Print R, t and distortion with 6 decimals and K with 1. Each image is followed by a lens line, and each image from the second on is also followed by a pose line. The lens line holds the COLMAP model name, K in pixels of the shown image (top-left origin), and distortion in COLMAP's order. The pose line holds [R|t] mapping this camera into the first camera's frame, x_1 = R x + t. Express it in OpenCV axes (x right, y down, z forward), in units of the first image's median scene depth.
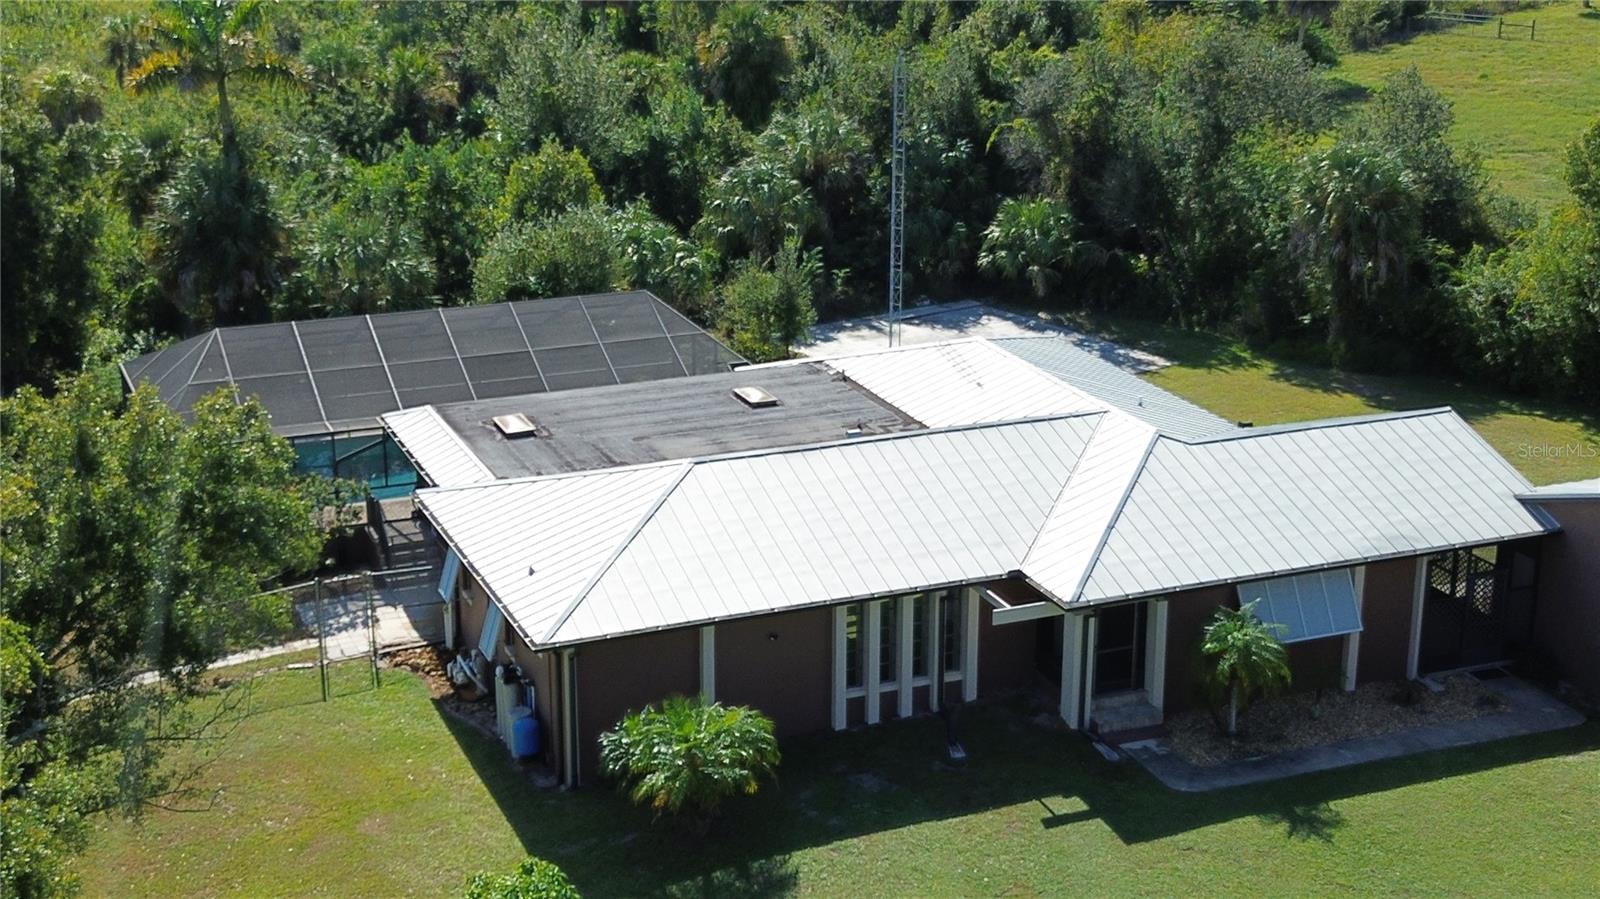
lens RADIAL K [[2266.4, 0, 797.6], [0, 2266.4, 424.7], [0, 0, 1]] dist [0.214671, -0.821605]
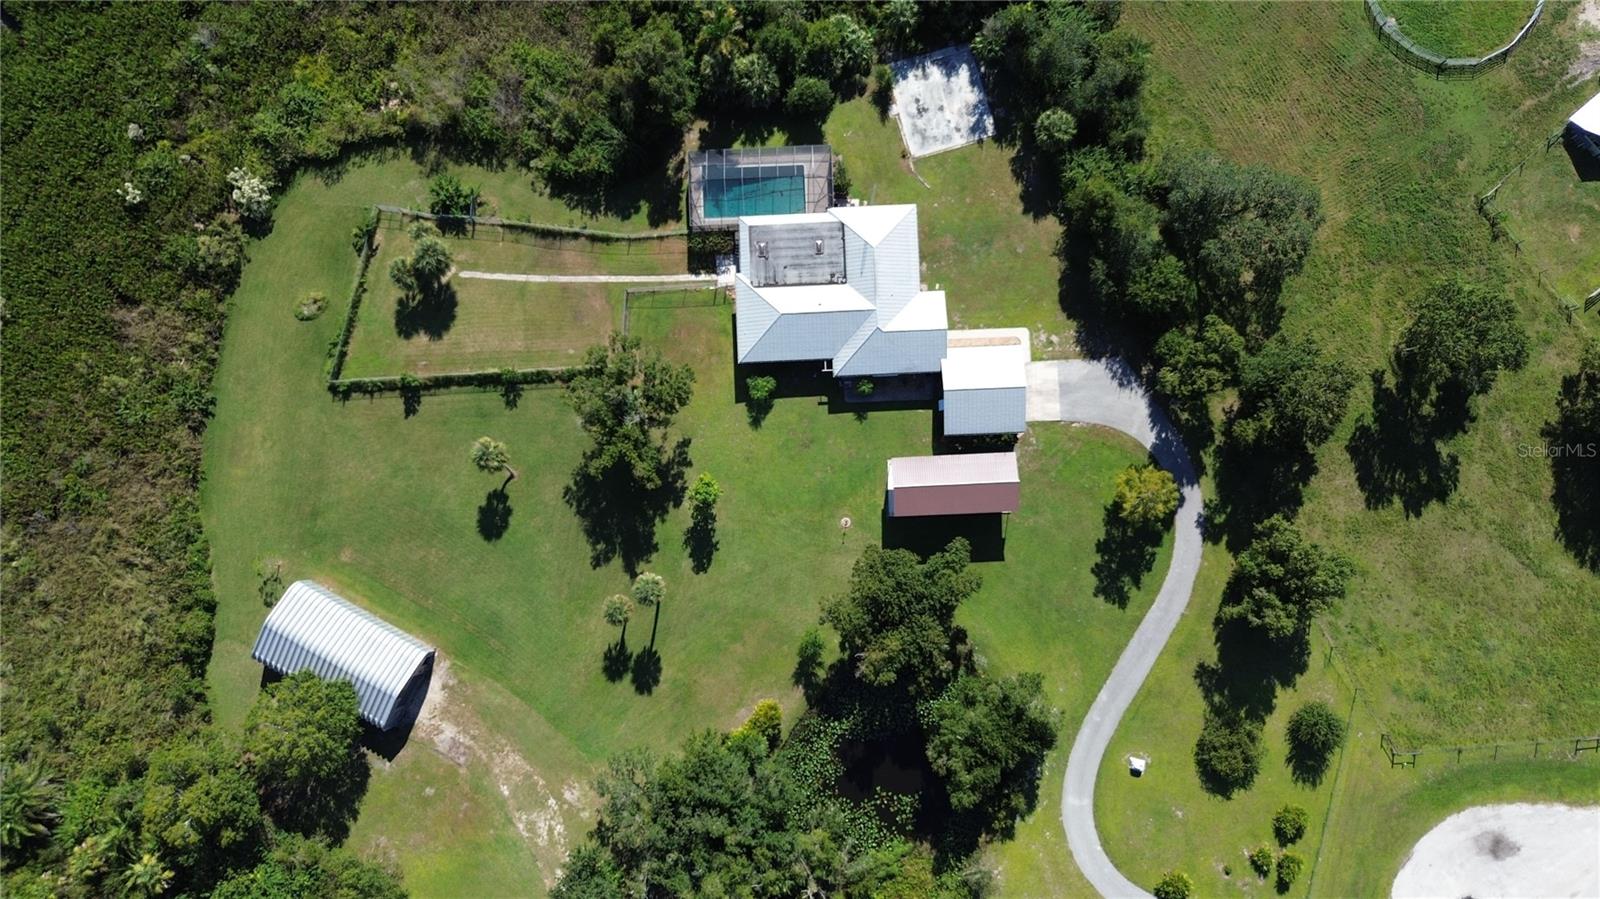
lens RADIAL K [[1135.2, 0, 799.1], [0, 1135.2, 450.1], [0, 0, 1]] dist [0.060578, -0.057490]
pose [[0.939246, 0.340690, -0.041809, 0.190412], [-0.089013, 0.359397, 0.928930, -2.118652], [0.331503, -0.868772, 0.367888, -0.167328]]
